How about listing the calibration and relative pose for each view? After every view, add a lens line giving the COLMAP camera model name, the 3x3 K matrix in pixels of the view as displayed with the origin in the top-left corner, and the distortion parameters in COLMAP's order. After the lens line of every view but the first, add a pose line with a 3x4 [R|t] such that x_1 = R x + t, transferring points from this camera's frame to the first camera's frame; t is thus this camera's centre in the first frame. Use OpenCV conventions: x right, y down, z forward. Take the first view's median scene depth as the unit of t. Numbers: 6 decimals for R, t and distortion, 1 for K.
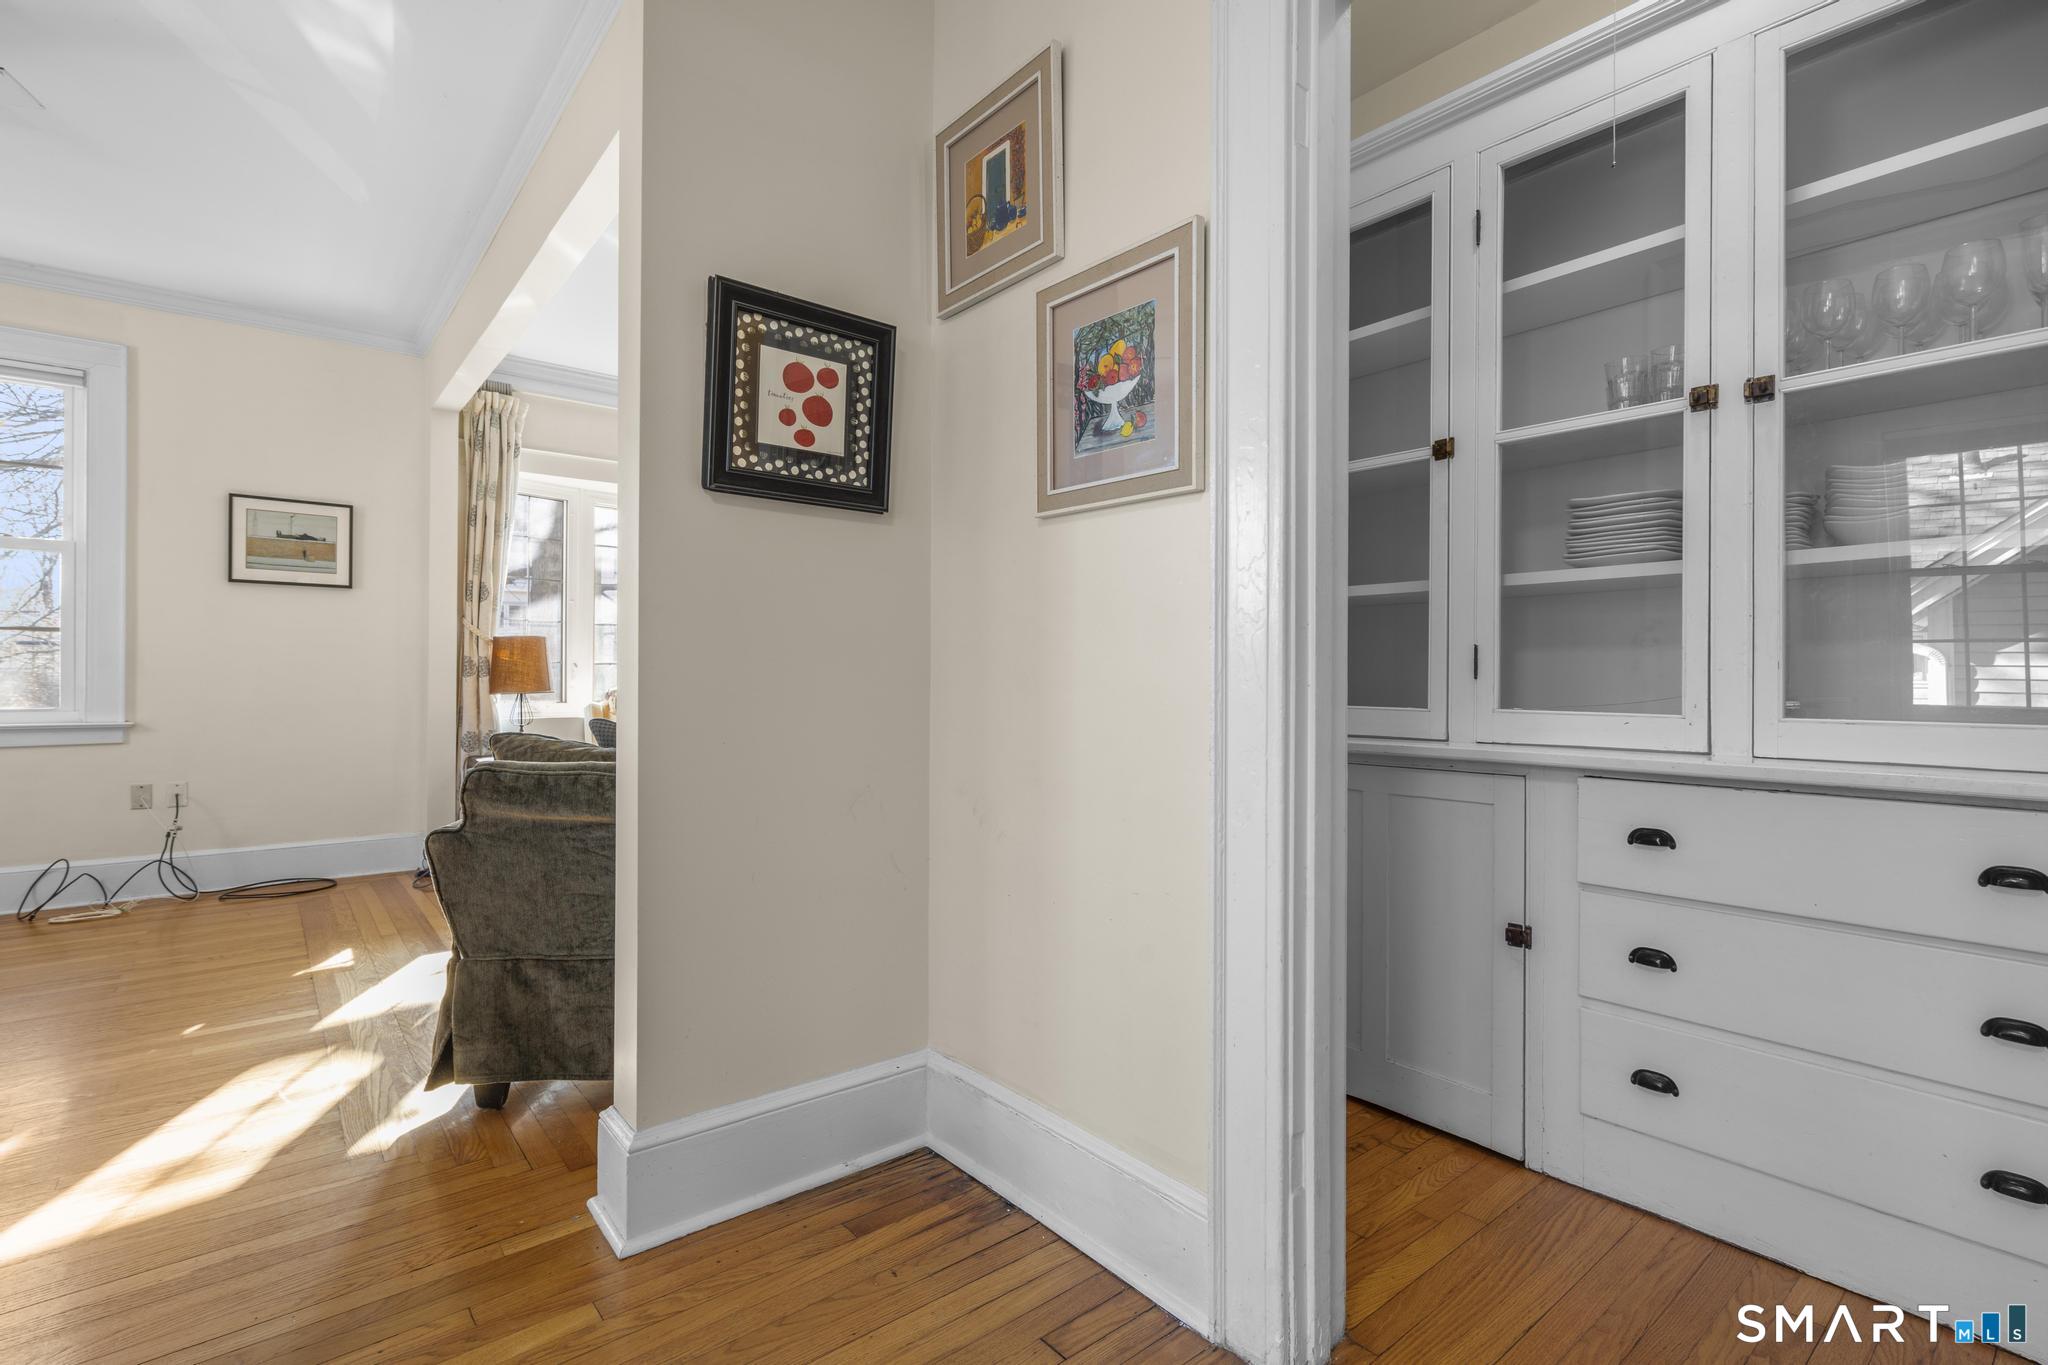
lens RADIAL K [[947.0, 0, 1026.4], [0, 947.0, 678.0], [0, 0, 1]] dist [-0.002304, 0.003334]
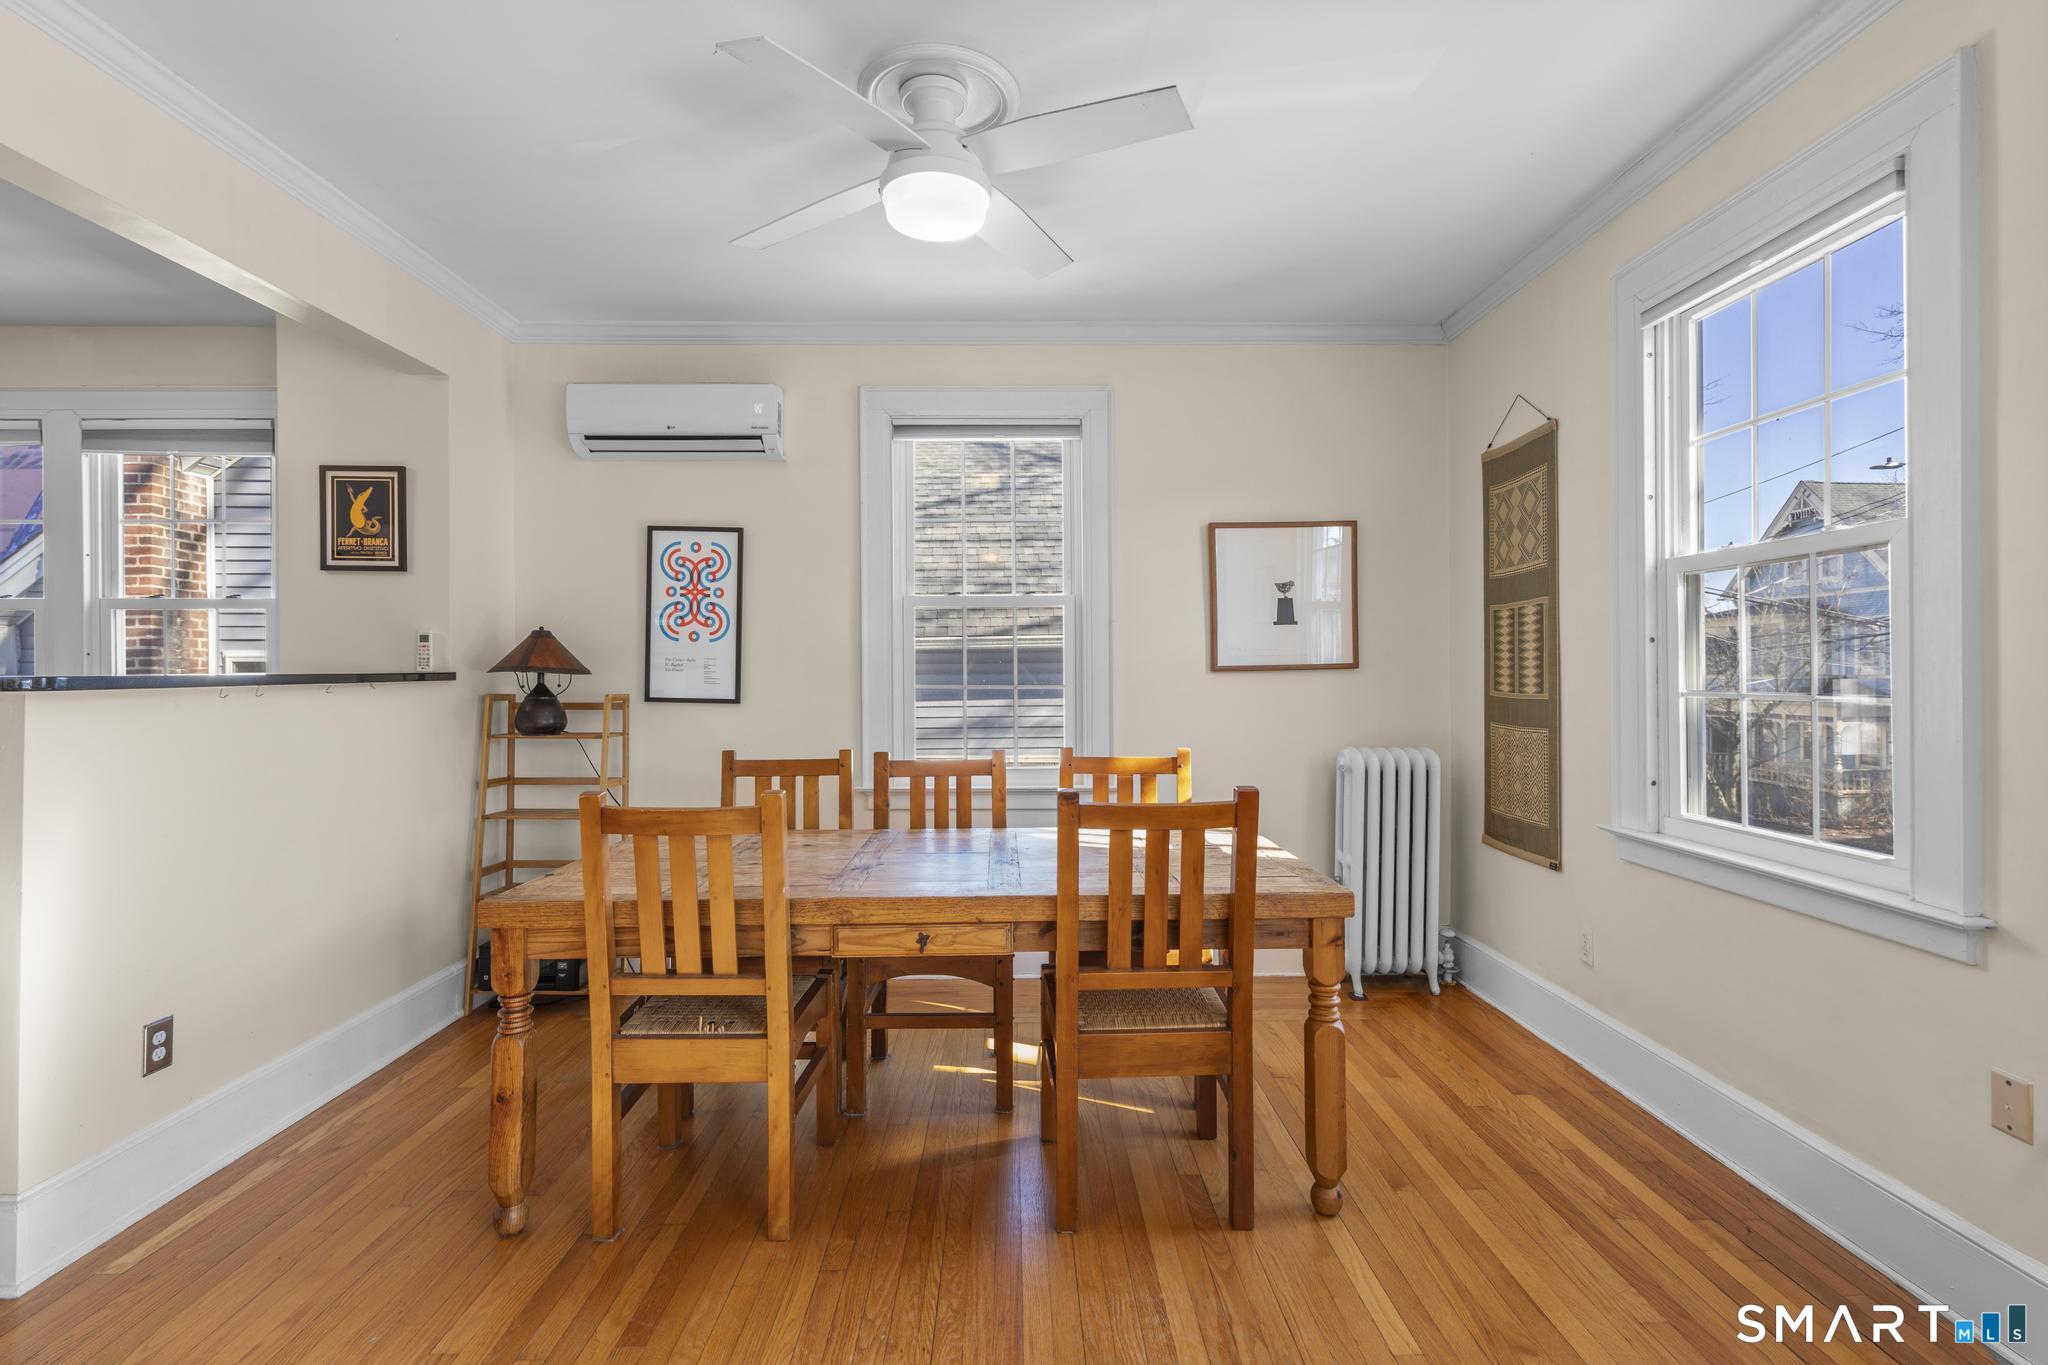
lens RADIAL K [[947.0, 0, 1021.4], [0, 947.0, 669.6], [0, 0, 1]] dist [-0.002304, 0.003334]
pose [[-0.629603, -0.000439, -0.776917, -0.783400], [0.002568, 0.999993, -0.002646, -0.147117], [0.776912, -0.003661, -0.629598, 2.107978]]
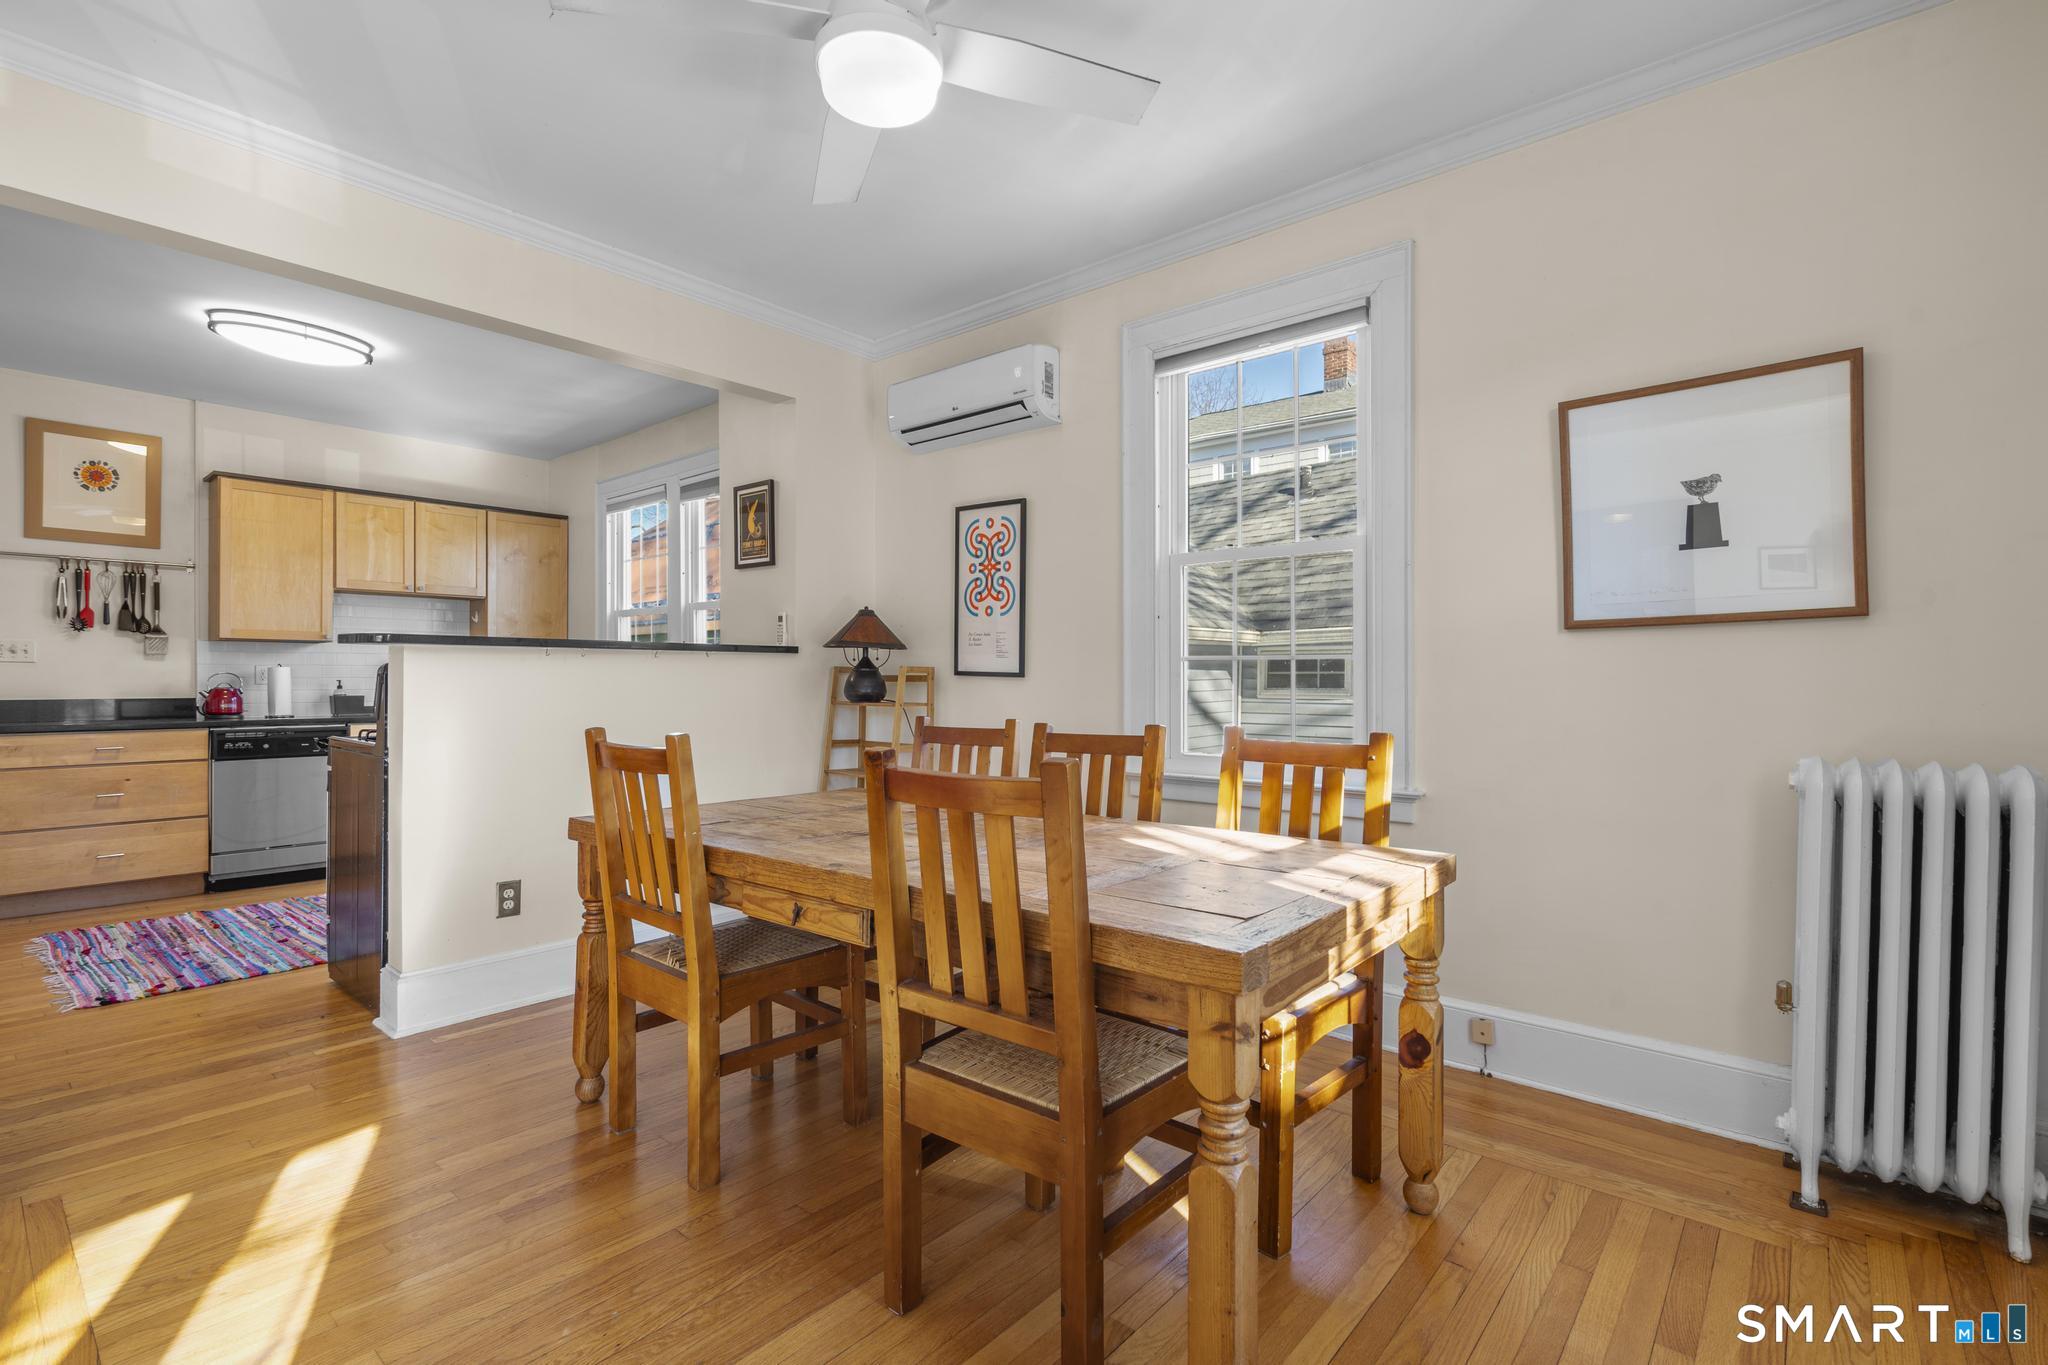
lens RADIAL K [[947.0, 0, 1020.9], [0, 947.0, 682.7], [0, 0, 1]] dist [-0.002304, 0.003334]
pose [[-0.986668, -0.001034, -0.162743, -1.687833], [-0.001546, 0.999994, 0.003022, -0.072377], [0.162739, 0.003233, -0.986664, 2.345028]]
